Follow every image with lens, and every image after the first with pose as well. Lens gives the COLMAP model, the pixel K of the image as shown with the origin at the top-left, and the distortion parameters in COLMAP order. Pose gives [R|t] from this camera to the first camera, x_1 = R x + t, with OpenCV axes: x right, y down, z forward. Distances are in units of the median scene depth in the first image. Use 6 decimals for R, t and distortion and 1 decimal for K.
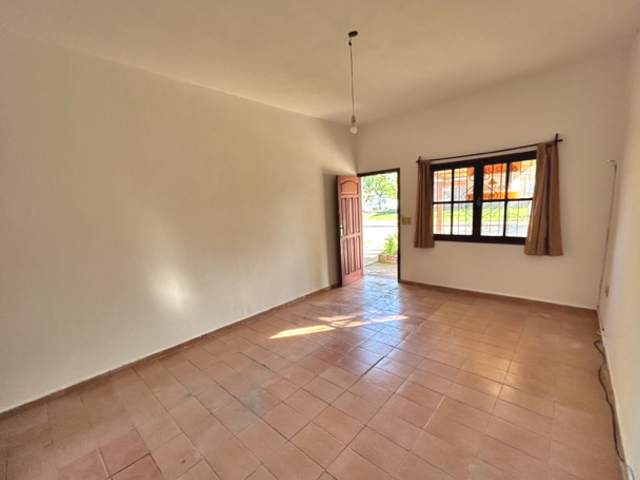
lens RADIAL K [[254.1, 0, 320.0], [0, 254.1, 240.0], [0, 0, 1]] dist [0.000104, 0.000000]
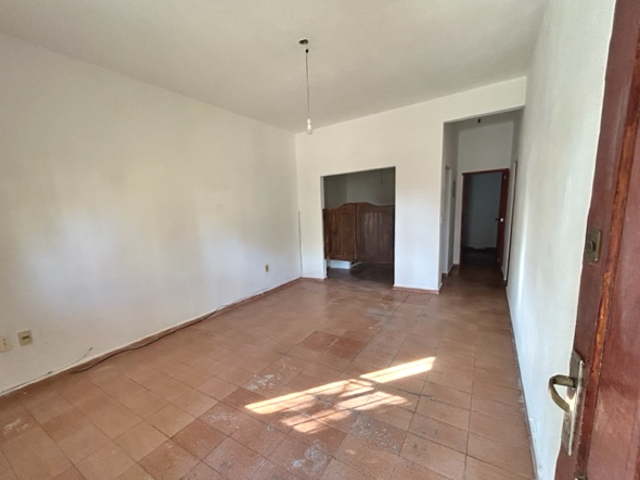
lens RADIAL K [[254.1, 0, 320.0], [0, 254.1, 240.0], [0, 0, 1]] dist [0.000104, 0.000000]
pose [[-0.964350, 0.135130, -0.227528, 0.272650], [0.070533, 0.959944, 0.271170, -0.204567], [0.255057, 0.245454, -0.935253, 1.527014]]
